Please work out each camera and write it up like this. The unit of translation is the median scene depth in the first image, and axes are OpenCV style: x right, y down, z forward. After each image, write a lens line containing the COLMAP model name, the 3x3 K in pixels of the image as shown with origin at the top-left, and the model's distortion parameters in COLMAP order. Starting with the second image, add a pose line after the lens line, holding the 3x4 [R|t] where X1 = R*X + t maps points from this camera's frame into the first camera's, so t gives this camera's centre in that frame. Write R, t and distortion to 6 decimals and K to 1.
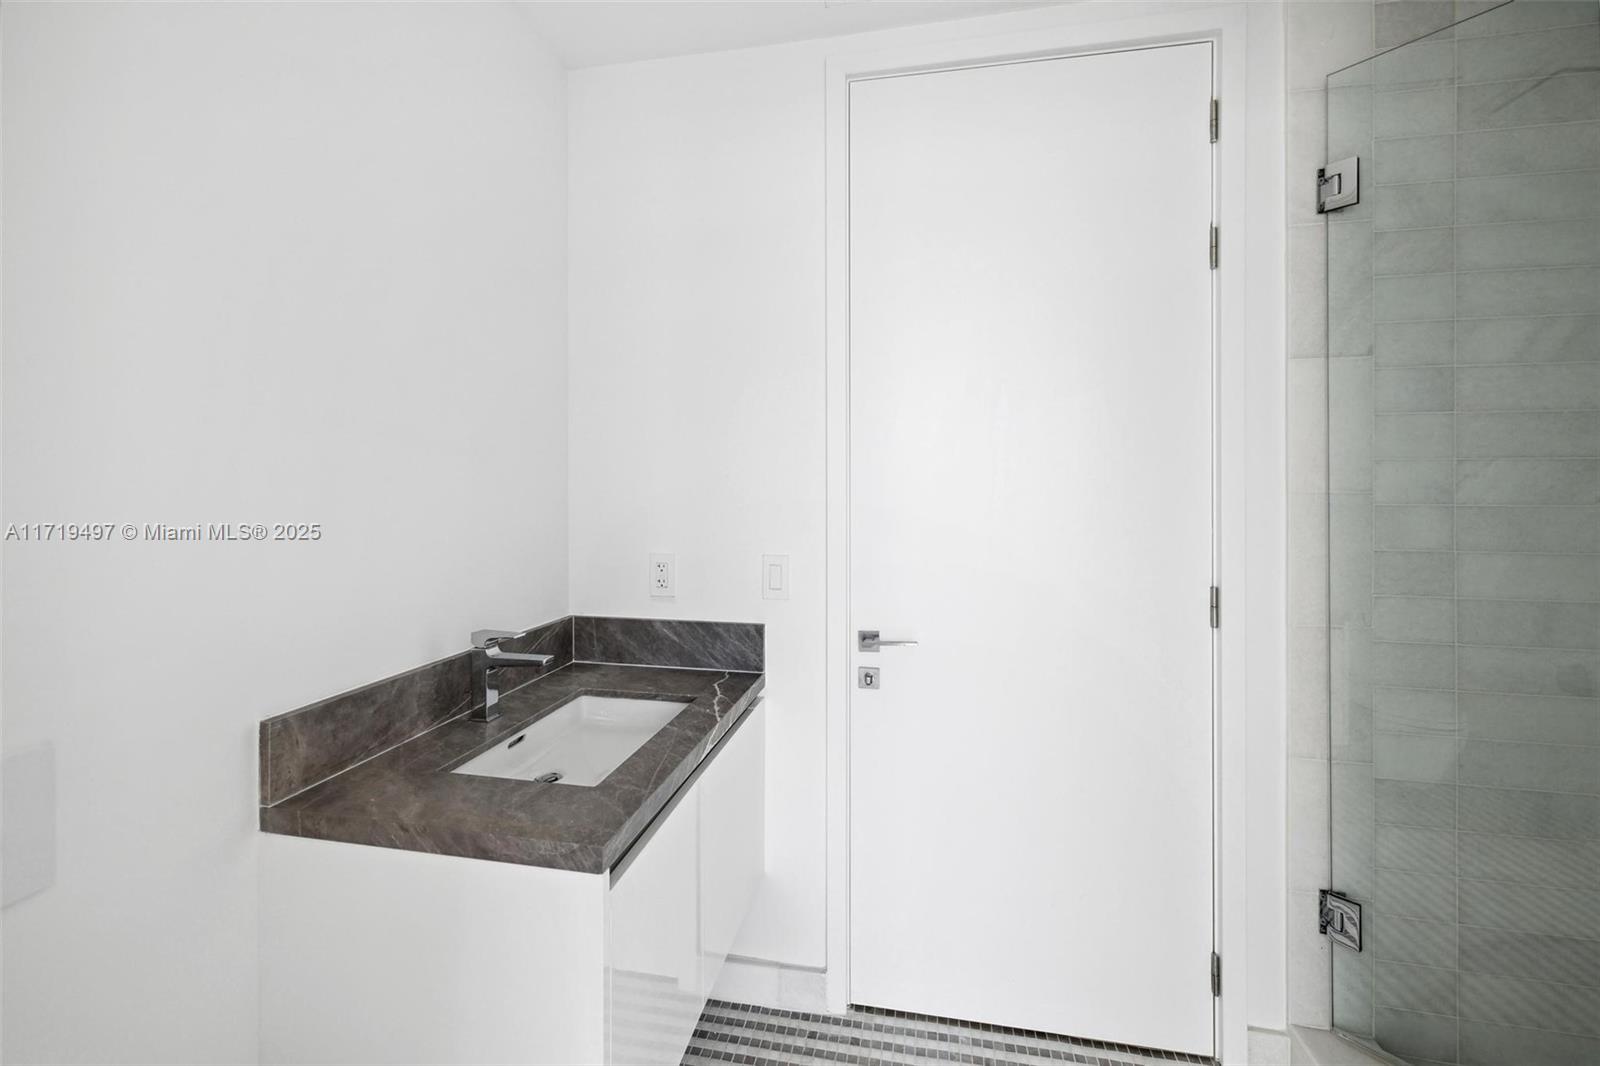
lens RADIAL K [[667.4, 0, 806.9], [0, 667.4, 508.2], [0, 0, 1]] dist [0.019013, -0.008184]
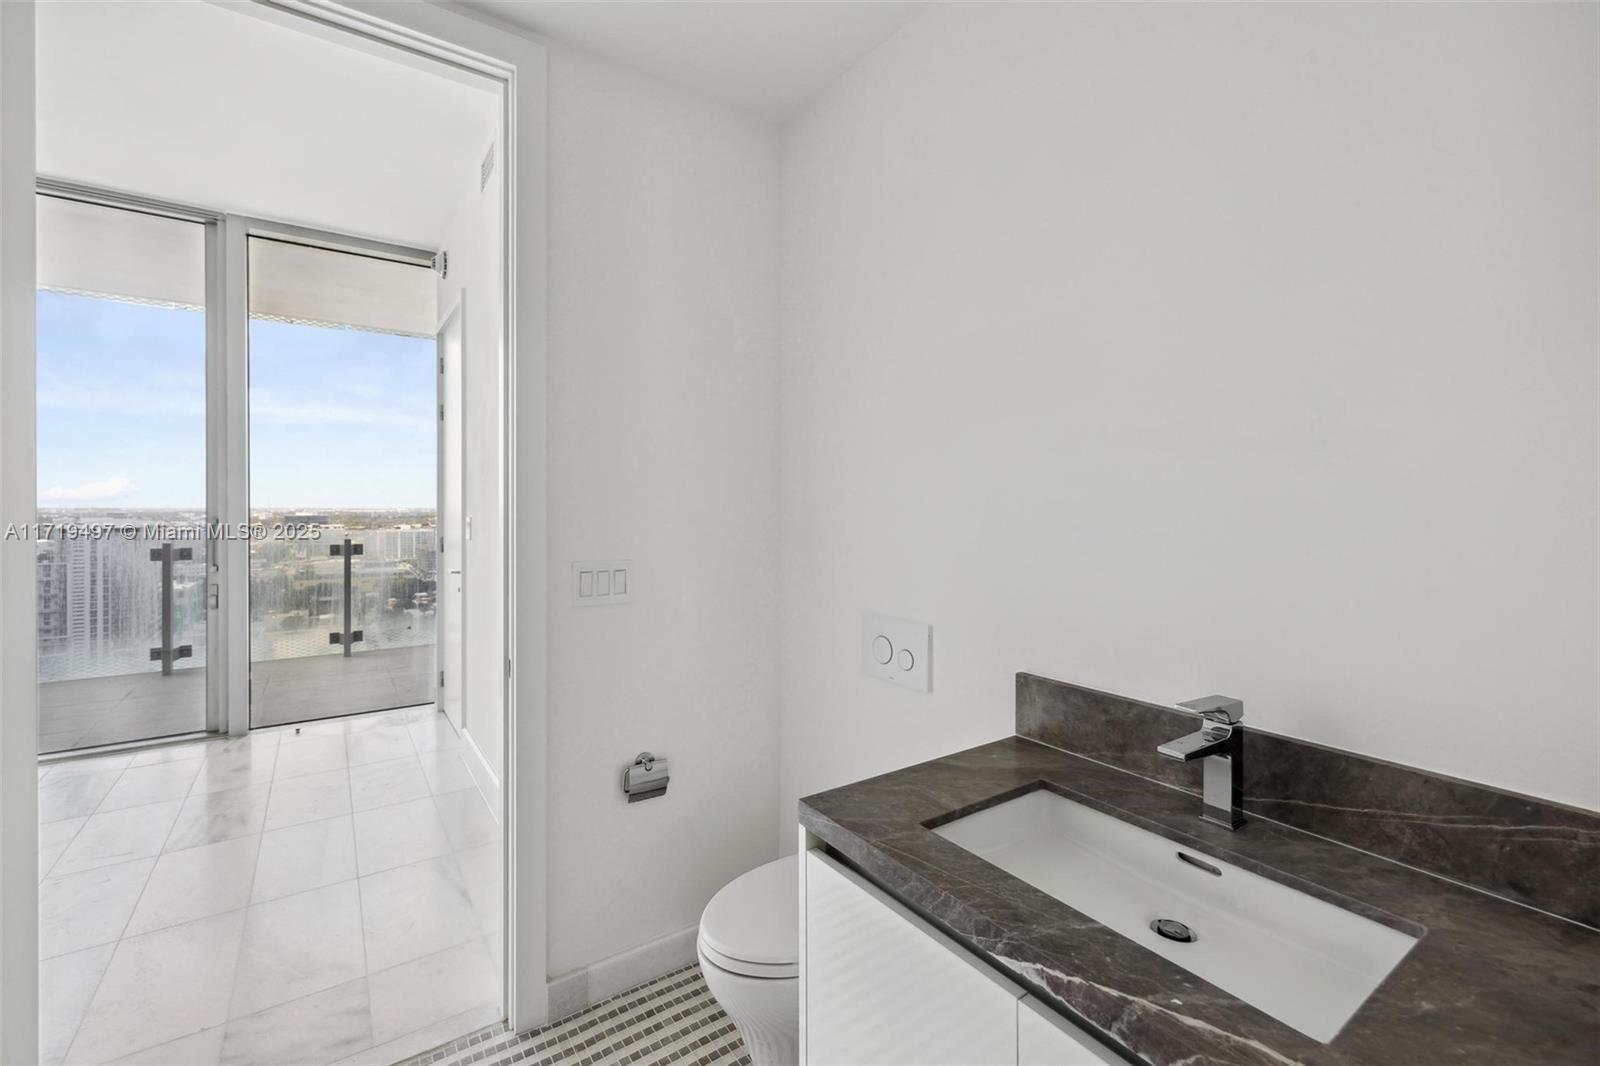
lens RADIAL K [[679.1, 0, 793.7], [0, 679.1, 503.6], [0, 0, 1]] dist [0.002128, 0.000074]
pose [[-0.705749, -0.006167, -0.708435, 0.419612], [-0.019455, 0.999754, 0.010679, -0.029213], [0.708195, 0.021319, -0.705695, 1.361271]]
